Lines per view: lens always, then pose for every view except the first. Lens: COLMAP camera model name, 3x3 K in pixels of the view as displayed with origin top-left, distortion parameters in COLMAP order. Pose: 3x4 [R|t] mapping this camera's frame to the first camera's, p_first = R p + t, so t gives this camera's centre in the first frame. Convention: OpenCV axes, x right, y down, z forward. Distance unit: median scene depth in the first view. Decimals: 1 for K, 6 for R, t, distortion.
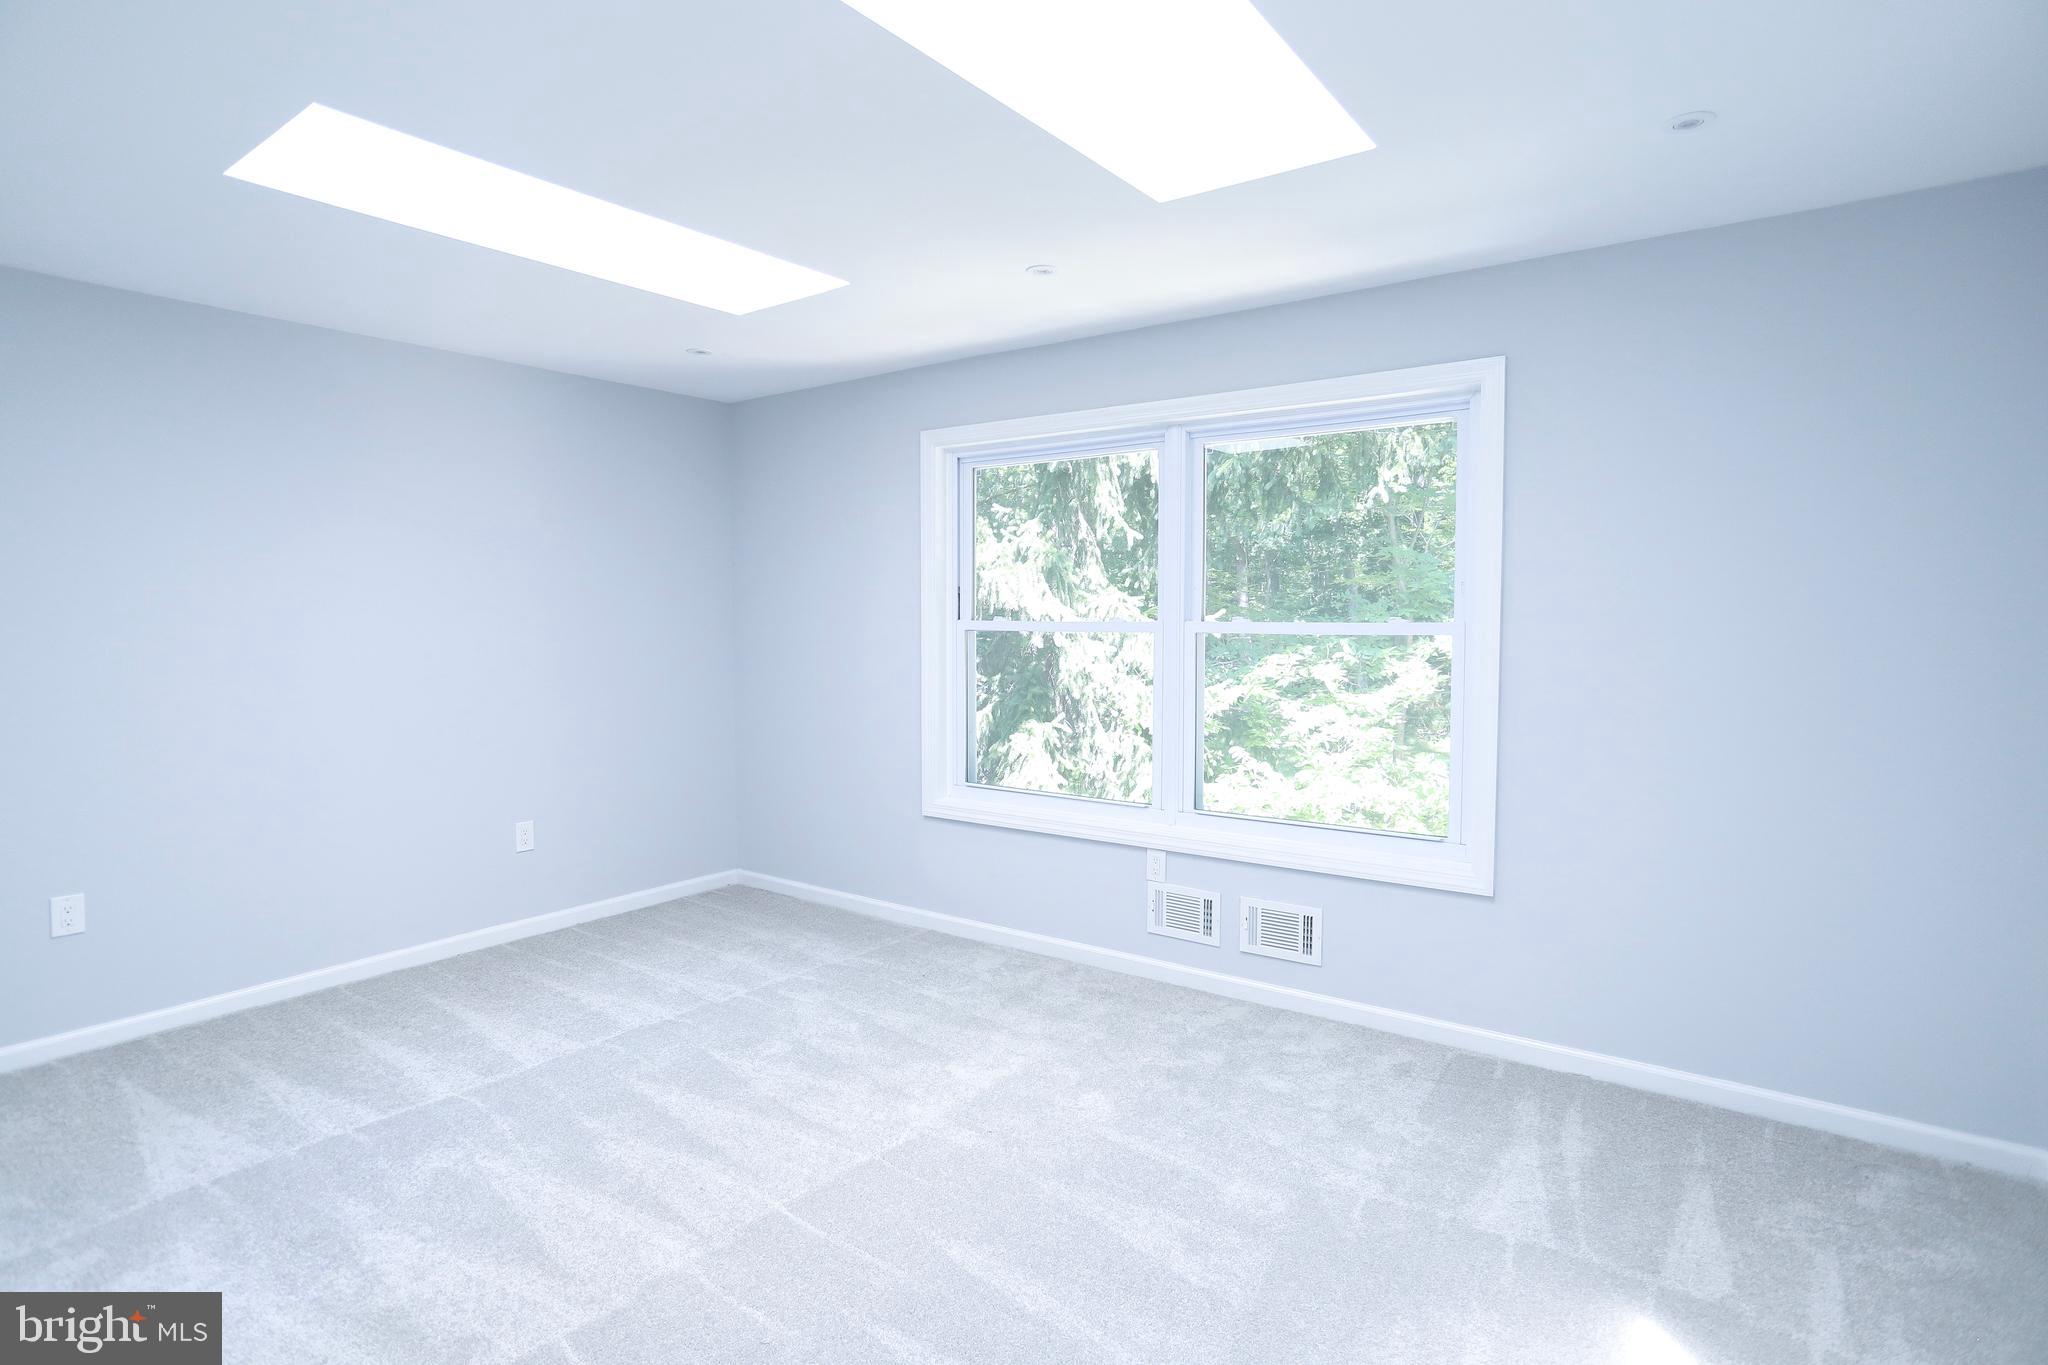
lens RADIAL K [[1041.7, 0, 1016.4], [0, 1041.7, 663.5], [0, 0, 1]] dist [-0.068804, 0.042956]
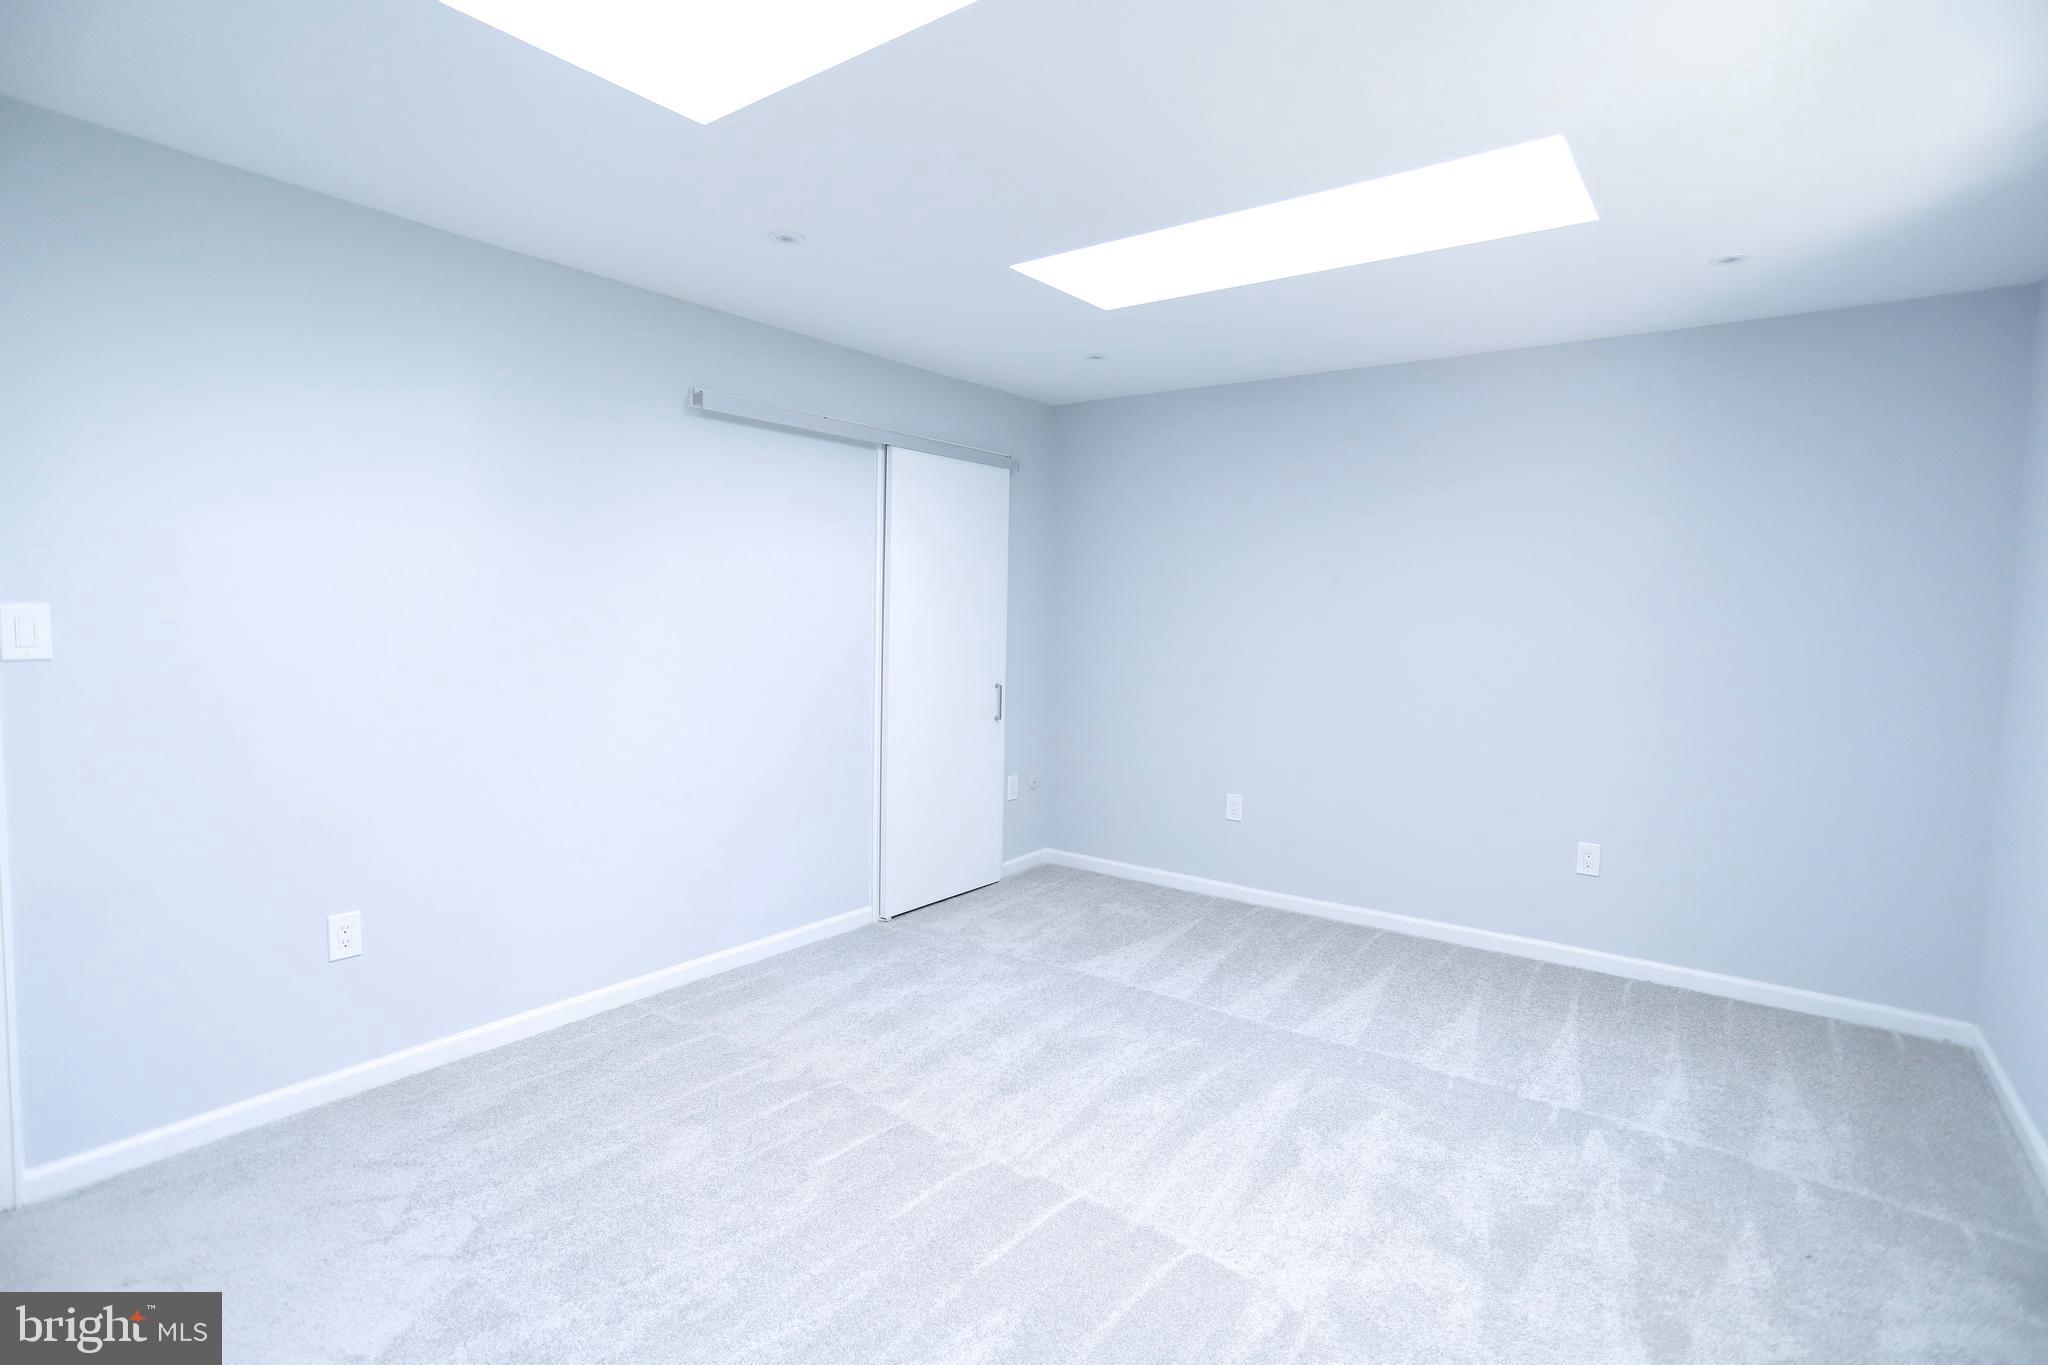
lens RADIAL K [[995.5, 0, 1025.9], [0, 995.5, 671.6], [0, 0, 1]] dist [-0.059654, 0.033890]
pose [[-0.003608, 0.072685, -0.997348, 0.529158], [-0.061514, 0.995450, 0.072769, -0.041050], [0.998100, 0.061613, 0.000880, 0.685351]]
